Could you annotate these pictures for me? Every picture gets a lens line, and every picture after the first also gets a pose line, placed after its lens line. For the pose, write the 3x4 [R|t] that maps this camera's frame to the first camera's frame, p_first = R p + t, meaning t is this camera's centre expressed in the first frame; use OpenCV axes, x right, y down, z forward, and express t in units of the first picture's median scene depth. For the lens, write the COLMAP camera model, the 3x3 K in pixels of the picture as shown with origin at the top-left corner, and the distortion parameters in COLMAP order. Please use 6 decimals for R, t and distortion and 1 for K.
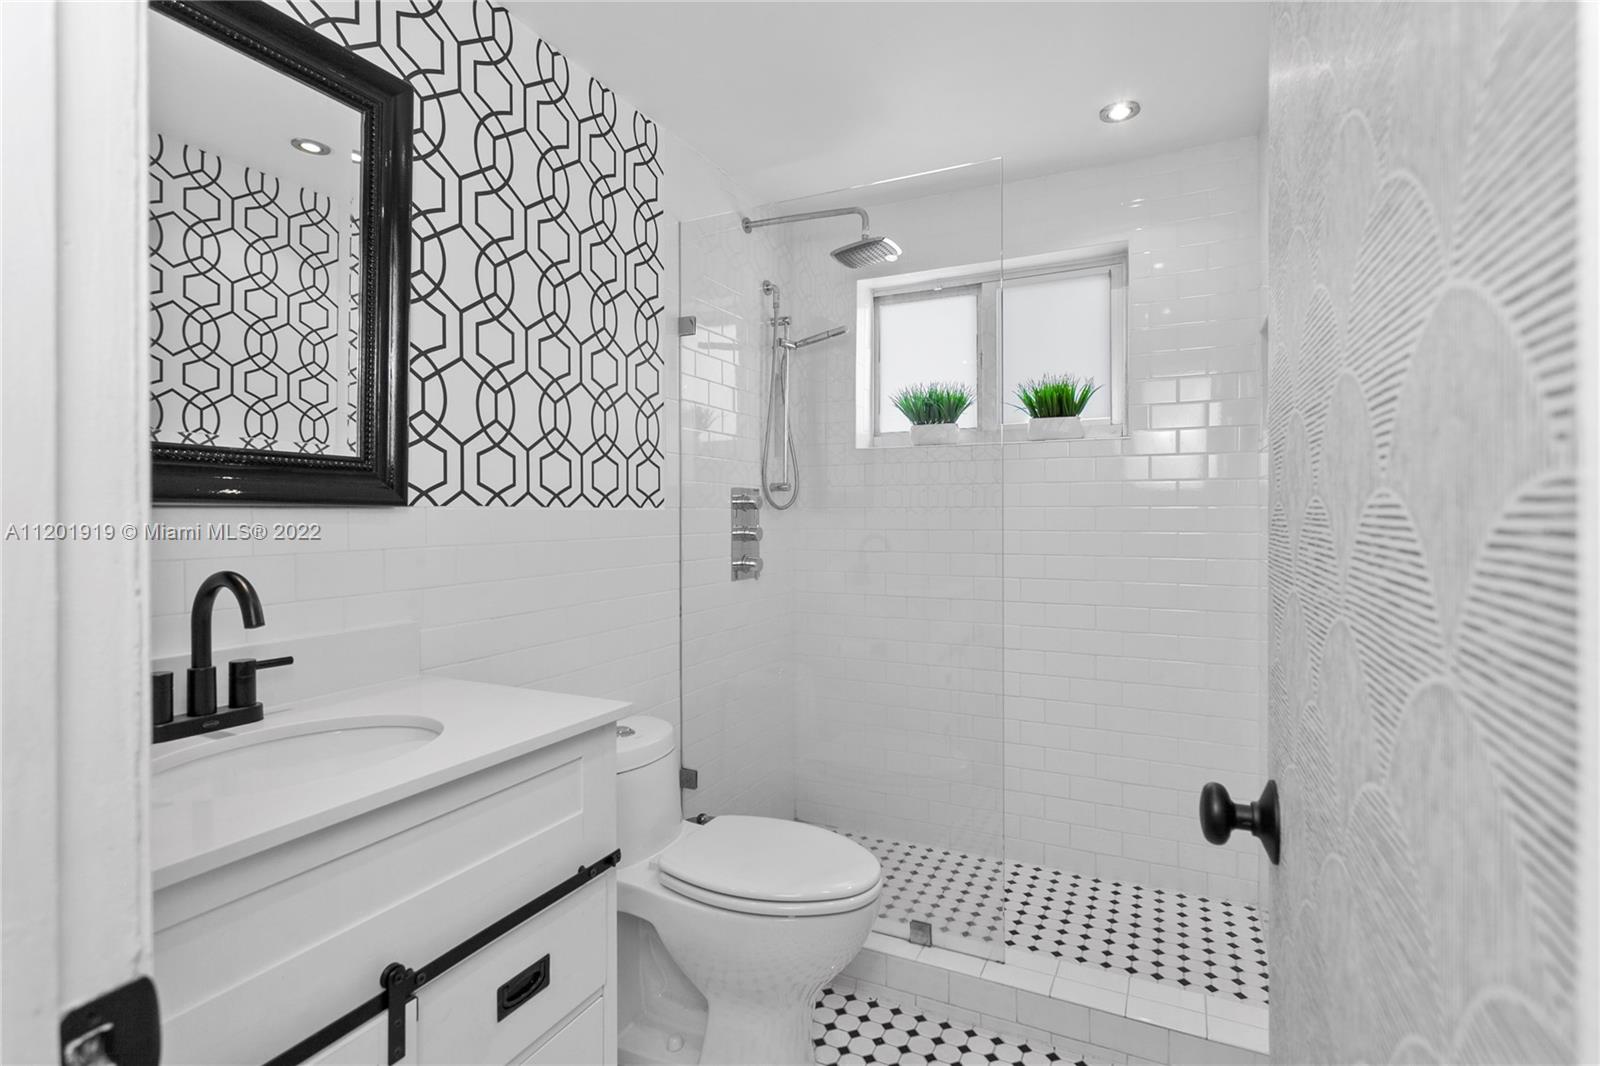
lens RADIAL K [[774.7, 0, 802.0], [0, 774.7, 518.5], [0, 0, 1]] dist [-0.002873, 0.000816]
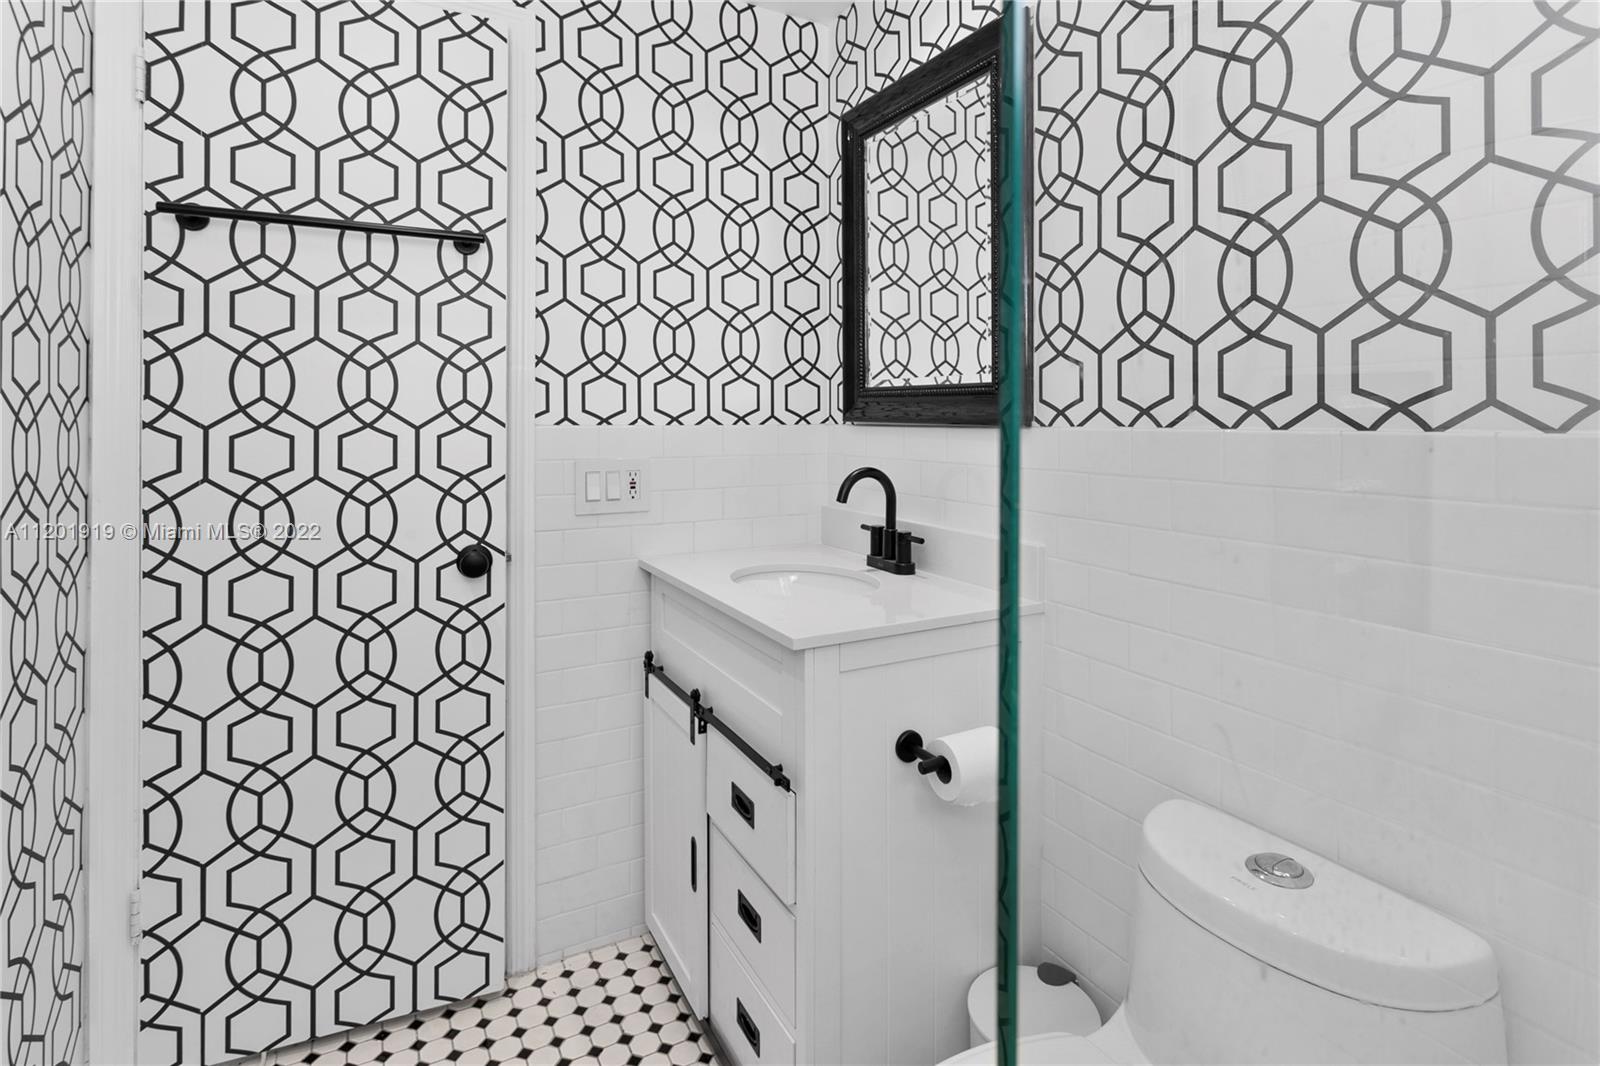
lens RADIAL K [[783.3, 0, 802.0], [0, 783.3, 446.9], [0, 0, 1]] dist [-0.002437, 0.000387]
pose [[-0.562314, 0.024809, -0.826552, 0.326789], [-0.011494, 0.999219, 0.037811, -0.016381], [0.826844, 0.030762, -0.561589, 0.885467]]
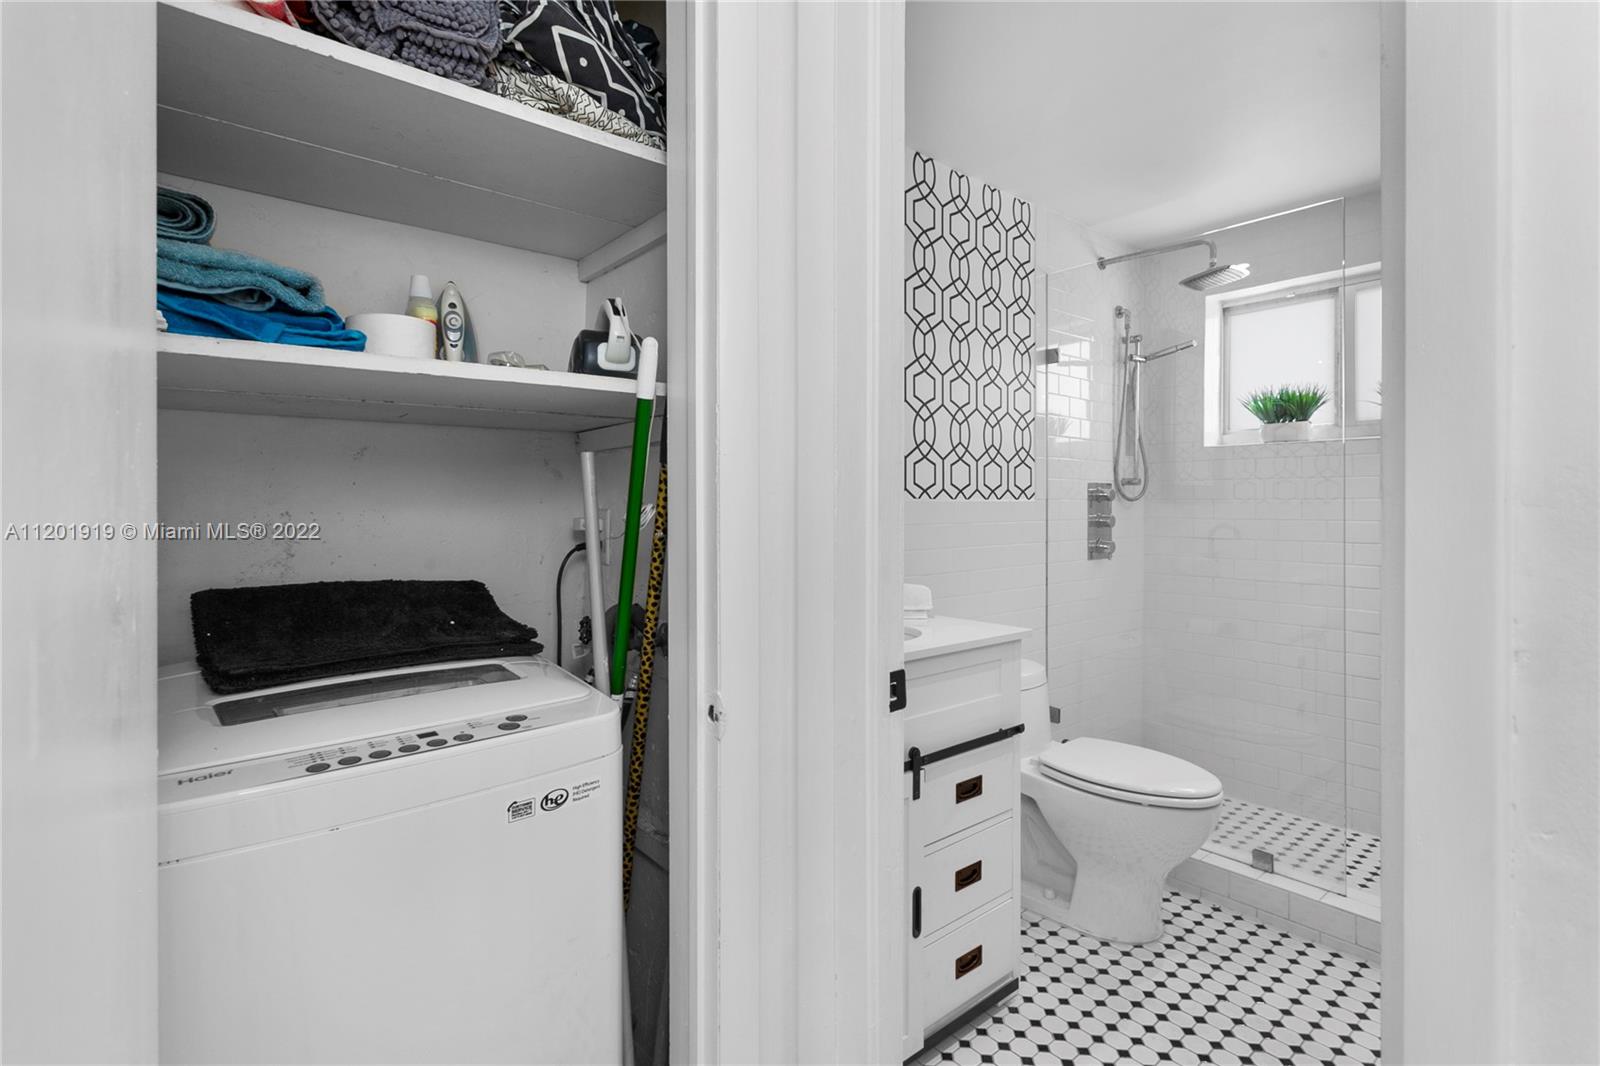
lens RADIAL K [[761.9, 0, 804.3], [0, 761.9, 502.0], [0, 0, 1]] dist [-0.003492, 0.000611]
pose [[0.912498, 0.002525, -0.409073, -0.010014], [-0.005946, 0.999957, -0.007091, 0.001384], [0.409038, 0.008903, 0.912474, -0.311358]]
